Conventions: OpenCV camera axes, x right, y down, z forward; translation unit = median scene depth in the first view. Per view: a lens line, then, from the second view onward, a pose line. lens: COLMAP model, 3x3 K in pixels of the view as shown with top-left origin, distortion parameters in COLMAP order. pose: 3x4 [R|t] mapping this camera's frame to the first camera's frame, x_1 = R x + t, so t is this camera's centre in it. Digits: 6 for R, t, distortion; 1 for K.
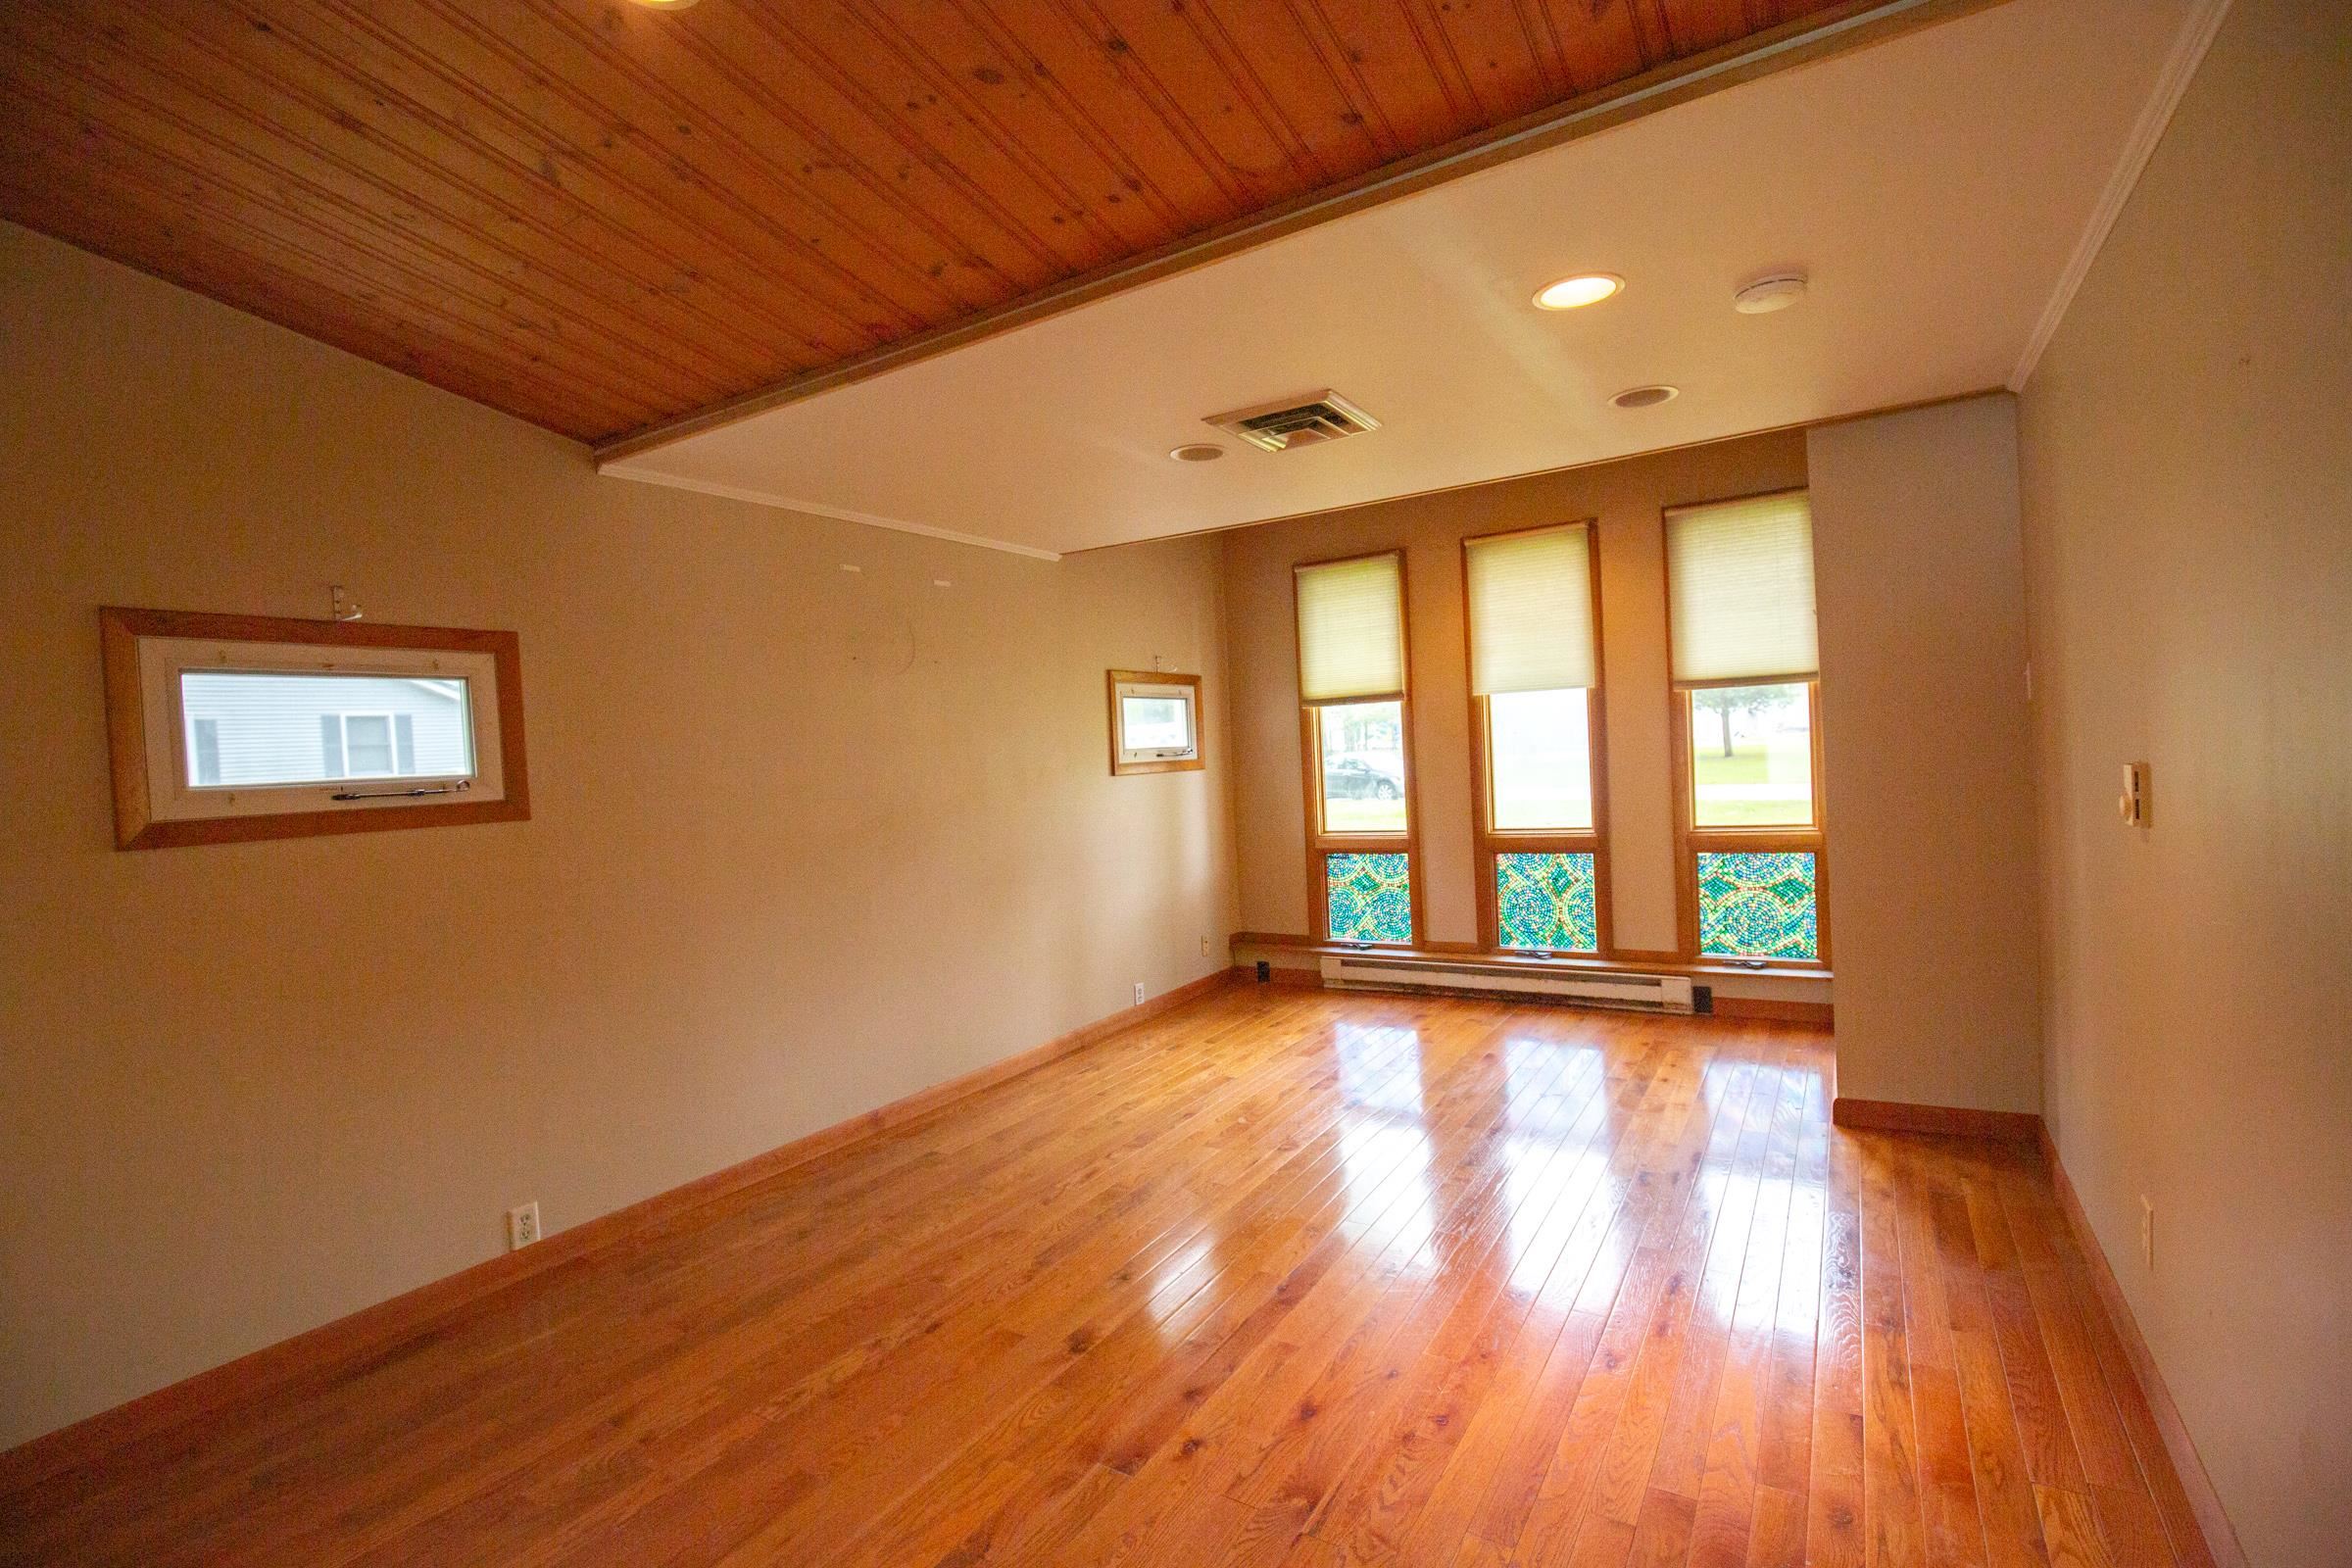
lens RADIAL K [[1122.0, 0, 1170.9], [0, 1122.0, 775.7], [0, 0, 1]] dist [0.004274, 0.000227]
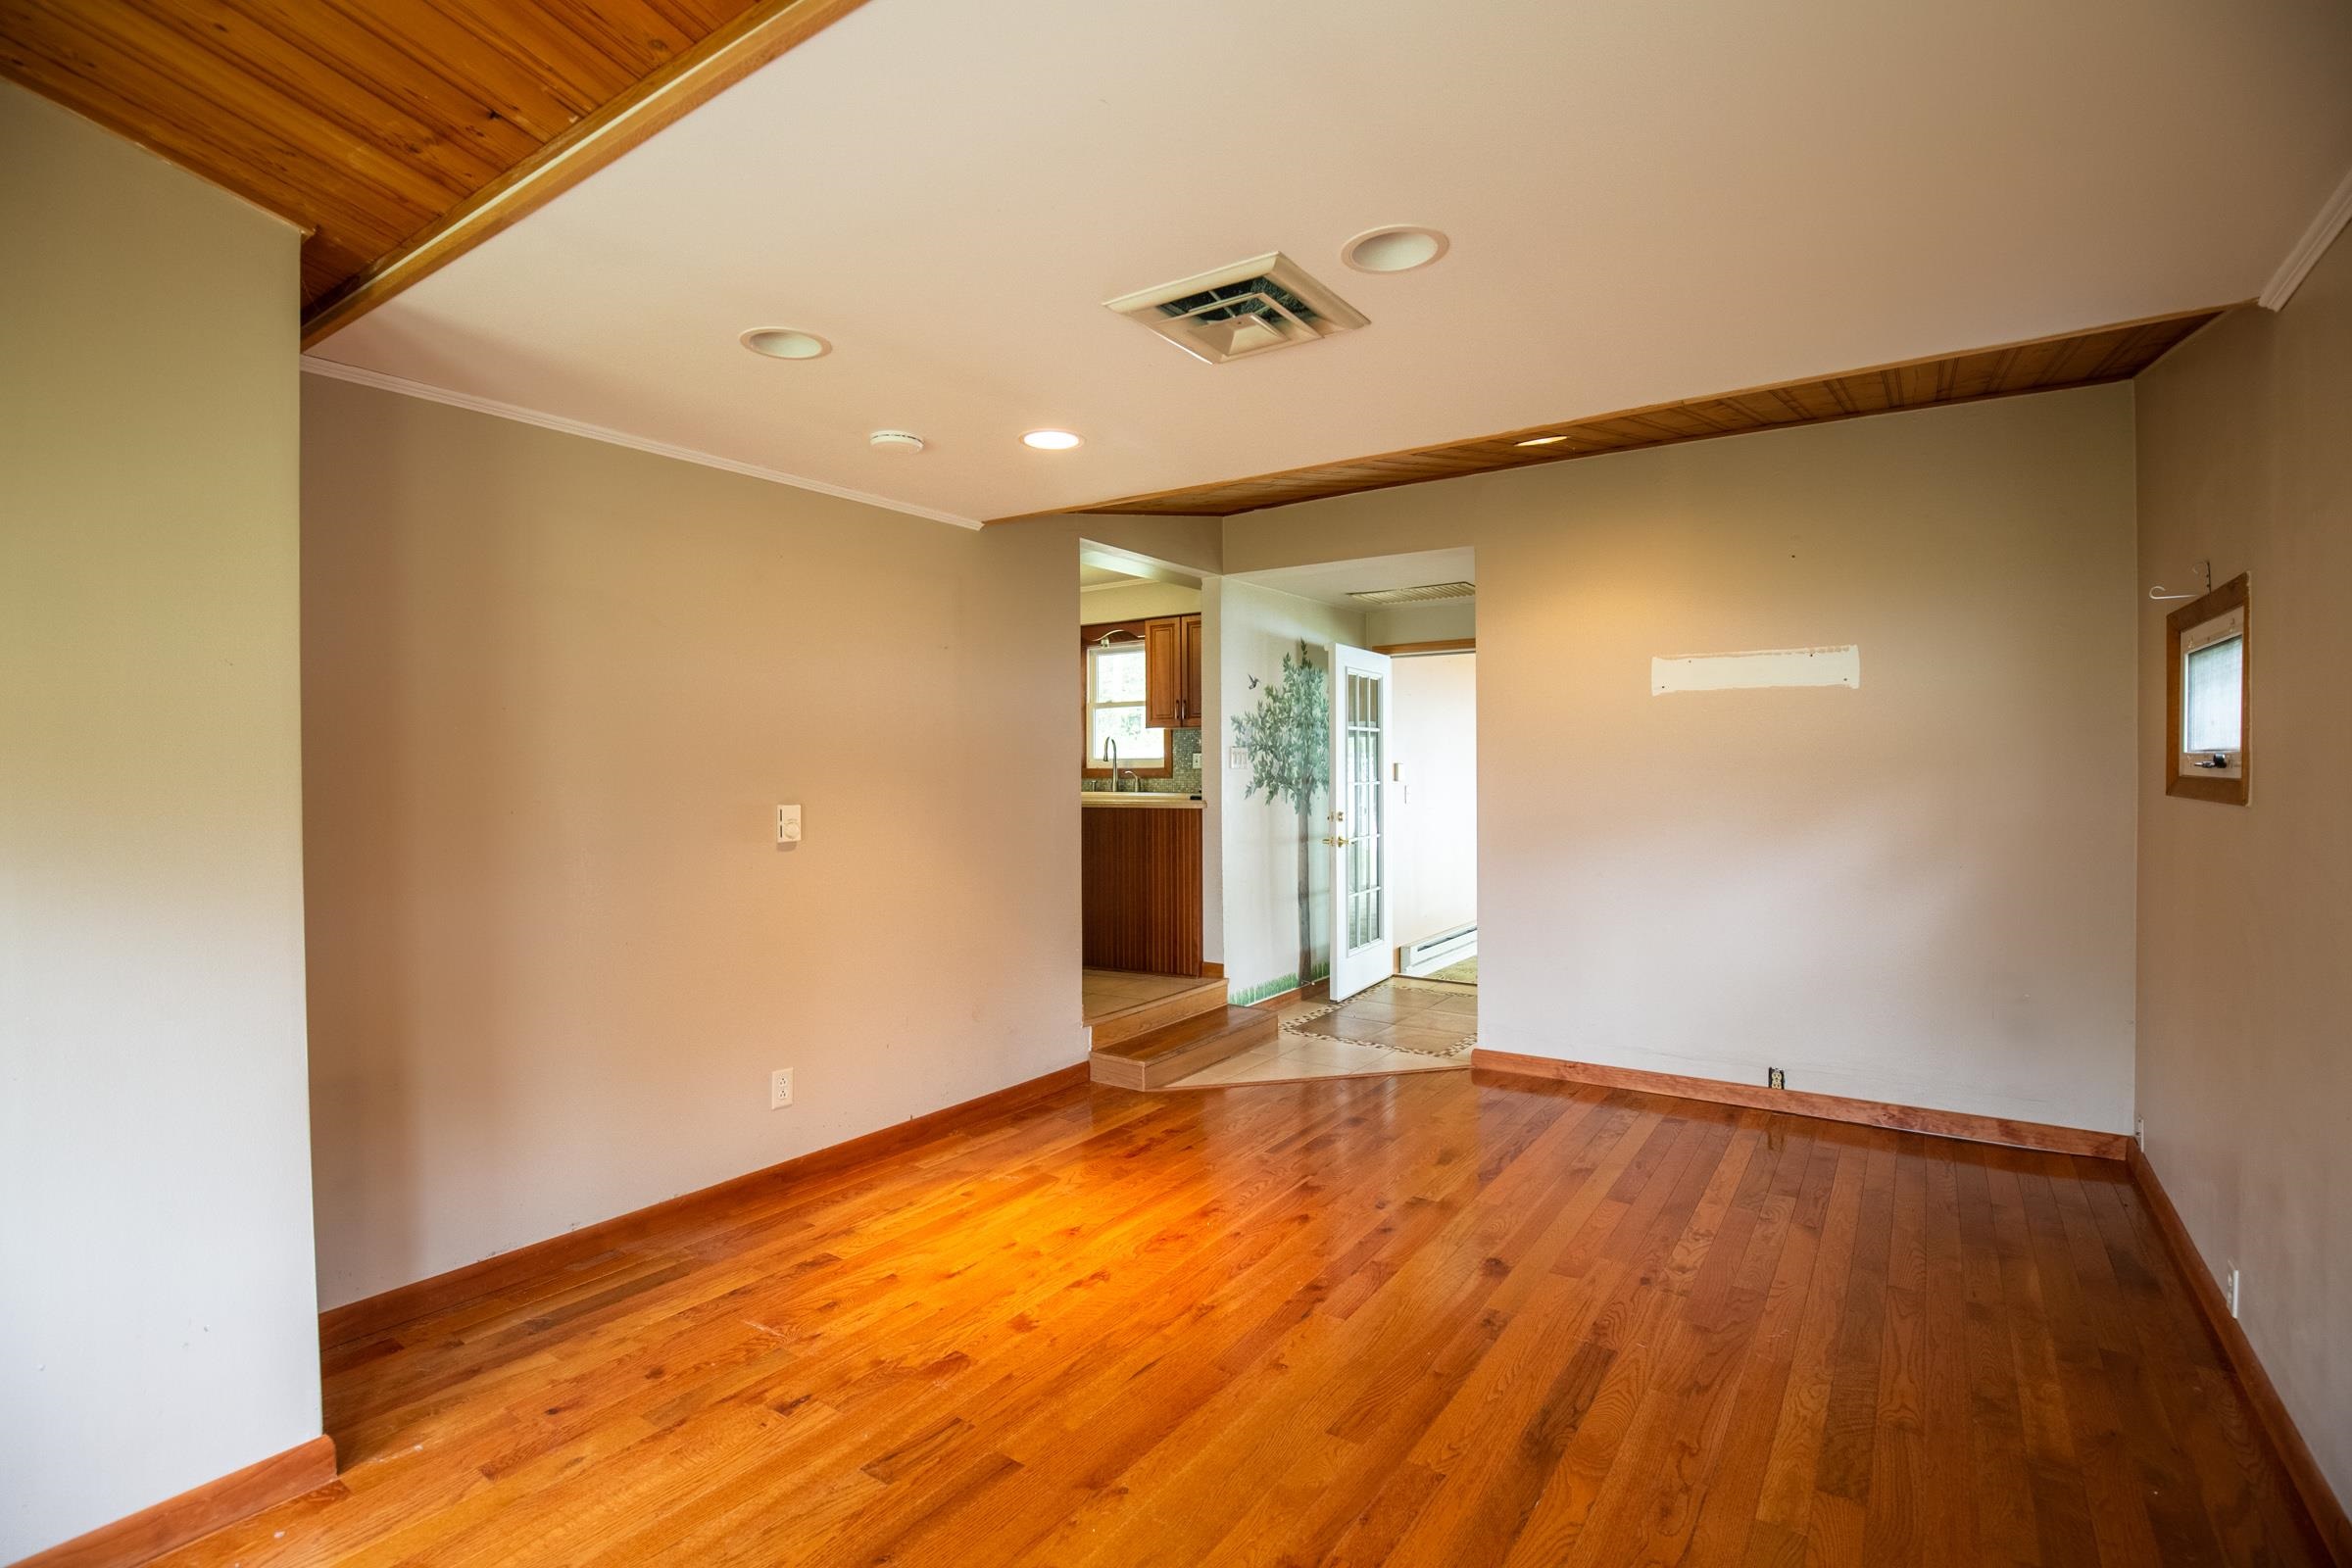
lens RADIAL K [[1122.0, 0, 1171.7], [0, 1122.0, 782.1], [0, 0, 1]] dist [0.004274, 0.000227]
pose [[-0.997840, 0.053161, 0.038595, 0.209850], [0.054397, 0.998016, 0.031703, -0.052953], [-0.036833, 0.033734, -0.998752, 2.482386]]
